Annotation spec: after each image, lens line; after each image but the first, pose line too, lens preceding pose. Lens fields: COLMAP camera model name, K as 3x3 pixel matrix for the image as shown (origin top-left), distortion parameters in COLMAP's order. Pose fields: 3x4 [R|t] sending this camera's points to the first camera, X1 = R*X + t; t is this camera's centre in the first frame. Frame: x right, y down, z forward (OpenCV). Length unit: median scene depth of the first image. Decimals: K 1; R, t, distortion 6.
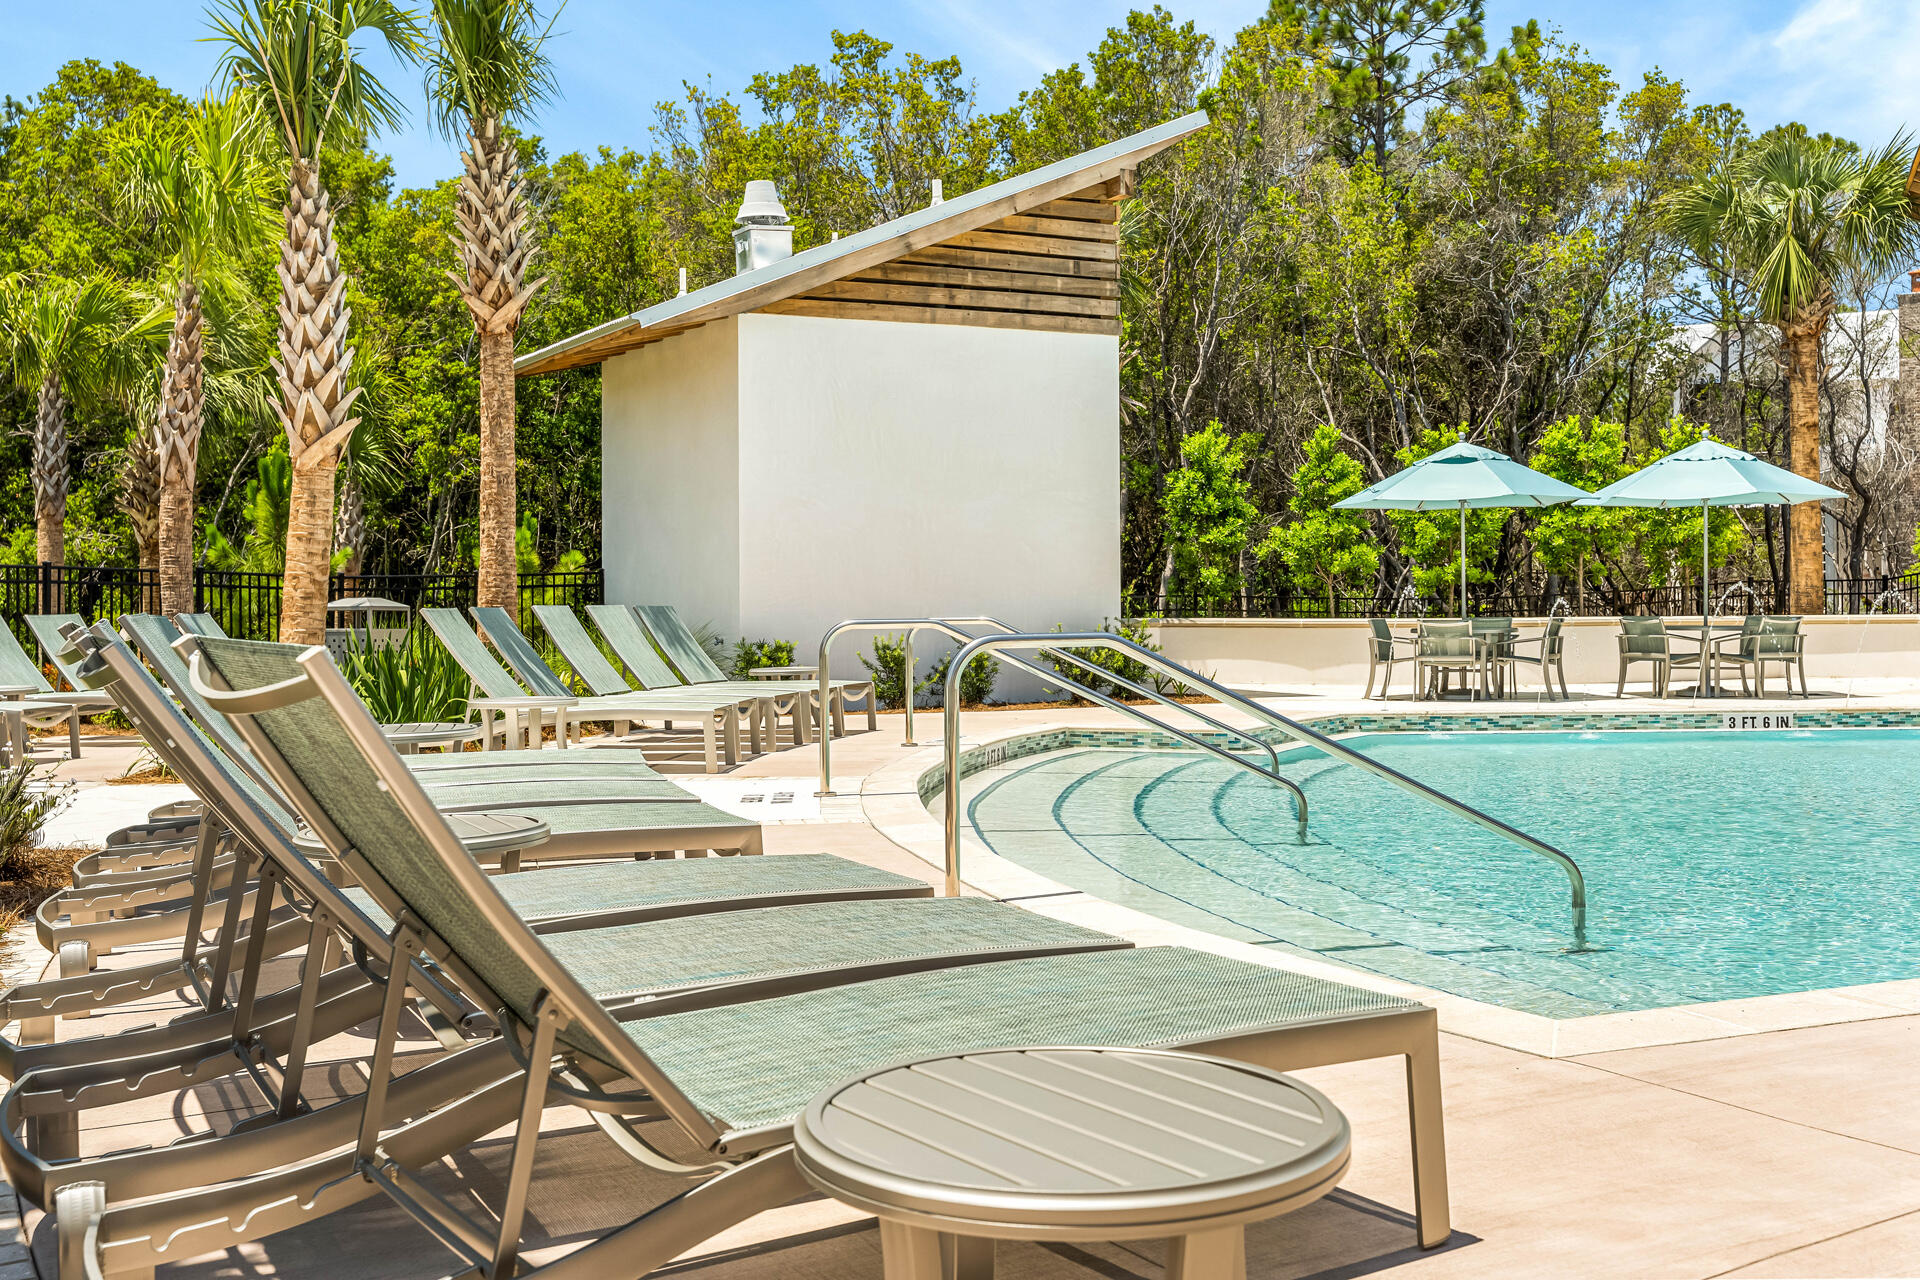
lens RADIAL K [[1976.2, 0, 992.8], [0, 1976.2, 603.1], [0, 0, 1]] dist [0.023955, -0.019701]
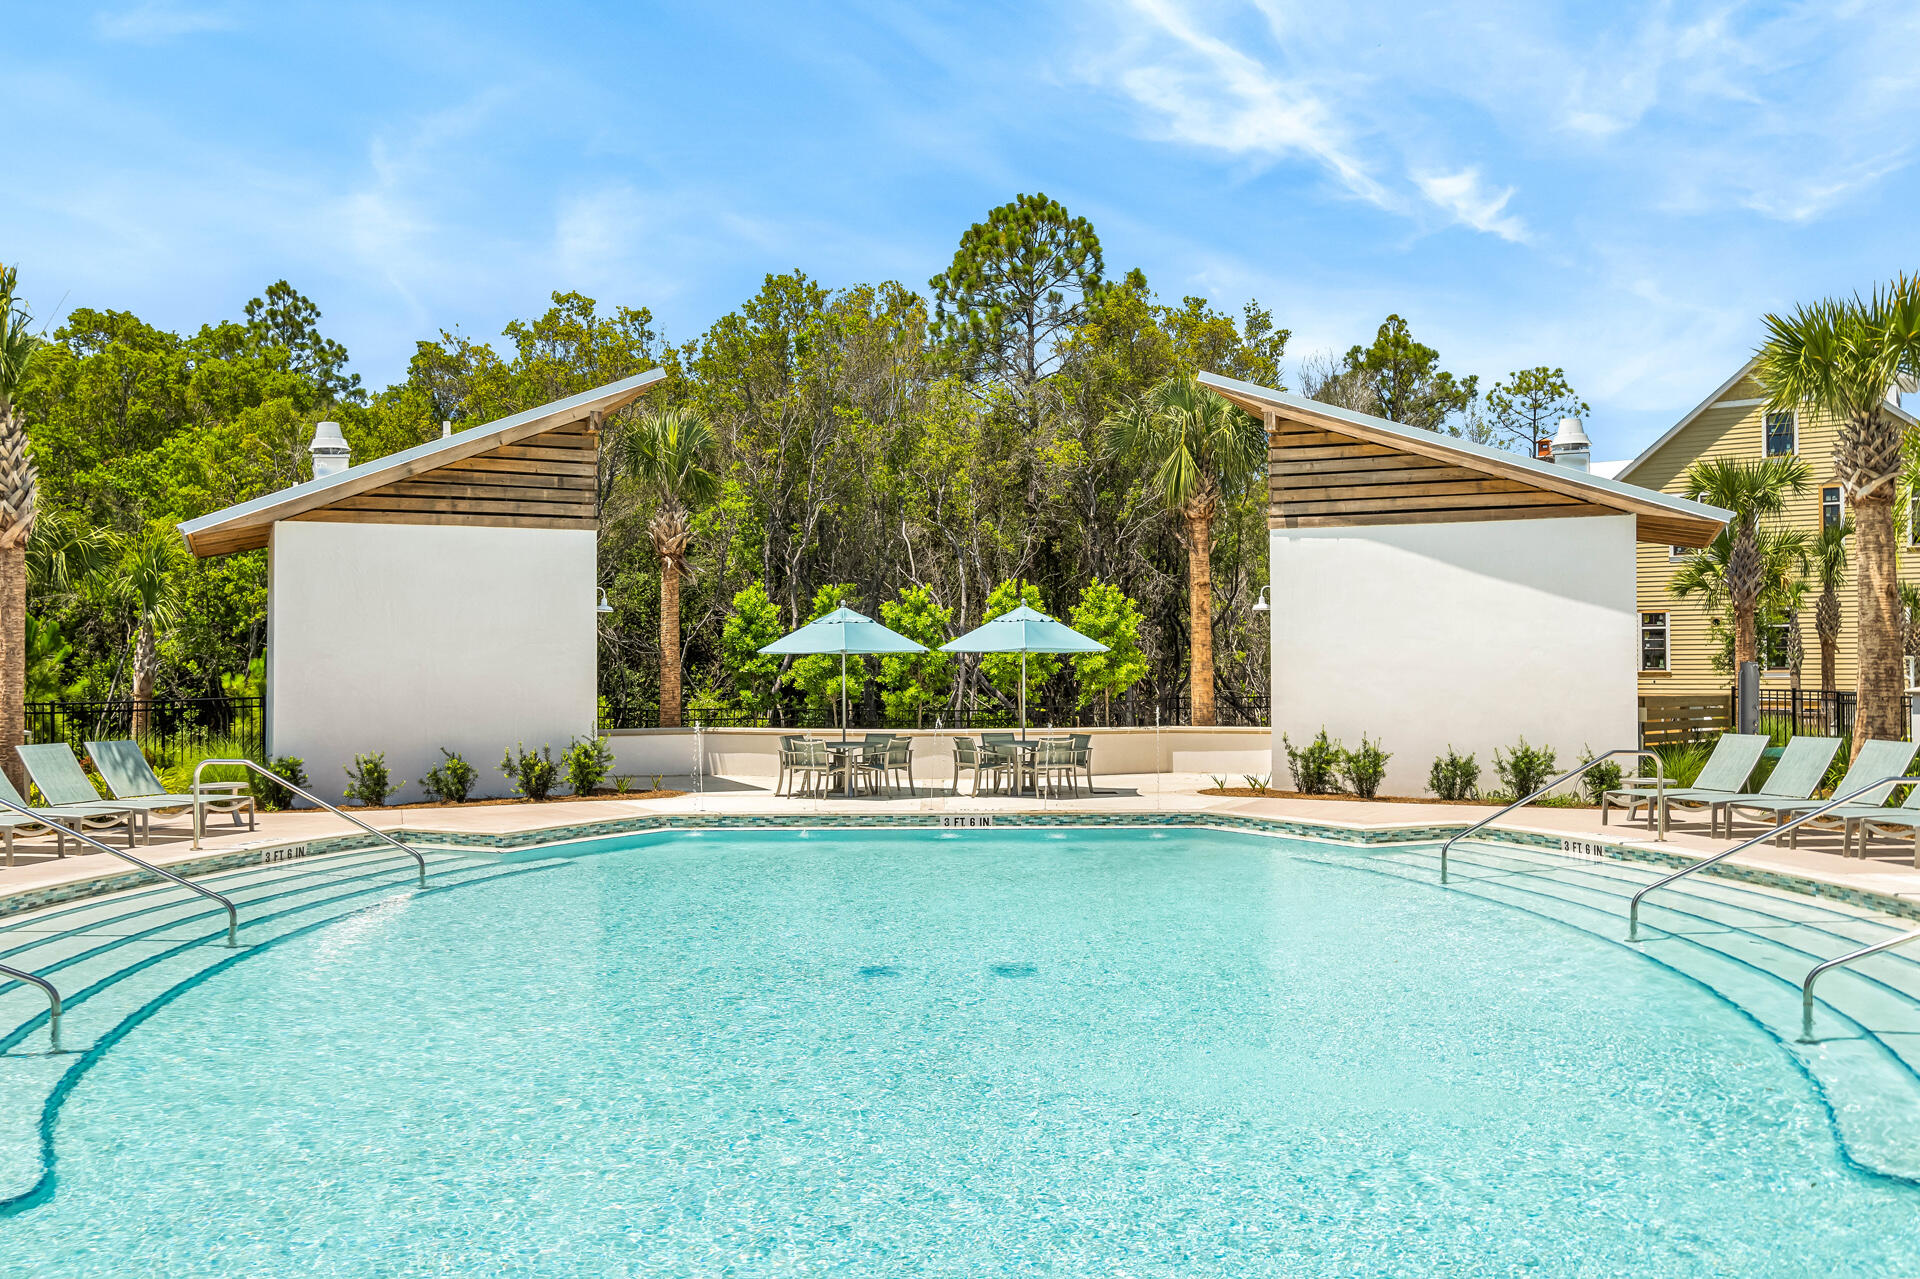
lens RADIAL K [[1495.5, 0, 960.2], [0, 1495.5, 647.7], [0, 0, 1]] dist [0.025317, -0.031689]
pose [[0.998933, 0.000748, -0.046181, 0.371782], [-0.001471, 0.999877, -0.015616, -0.038009], [0.046164, 0.015667, 0.998811, -0.032241]]
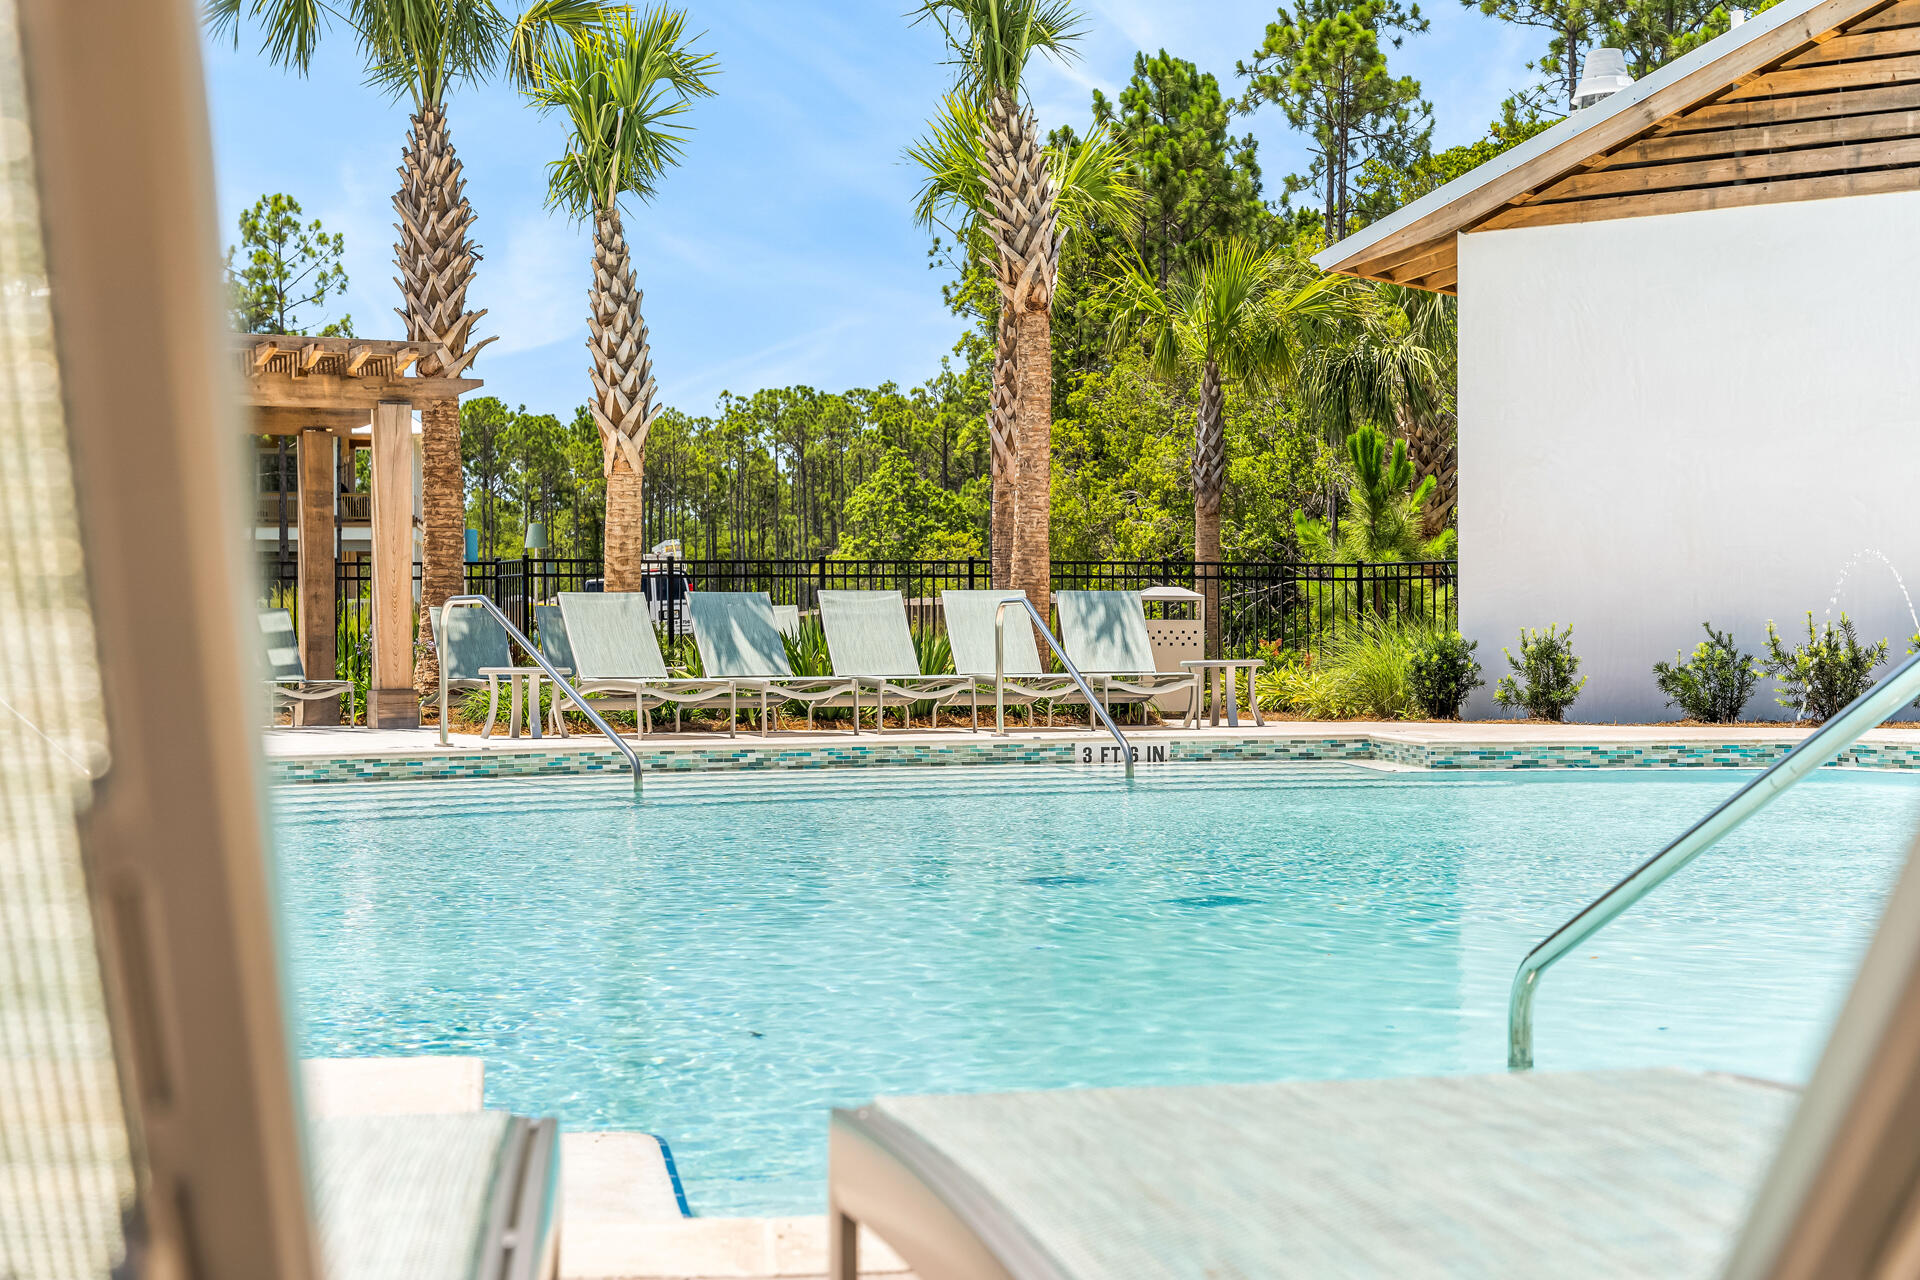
lens RADIAL K [[3043.5, 0, 960.0], [0, 3043.5, 640.0], [0, 0, 1]] dist [0.039441, 0.035266]
pose [[0.471605, 0.003751, -0.881802, 0.820341], [0.003182, 0.999977, 0.005955, 0.012324], [0.881804, -0.005614, 0.471582, 0.201350]]
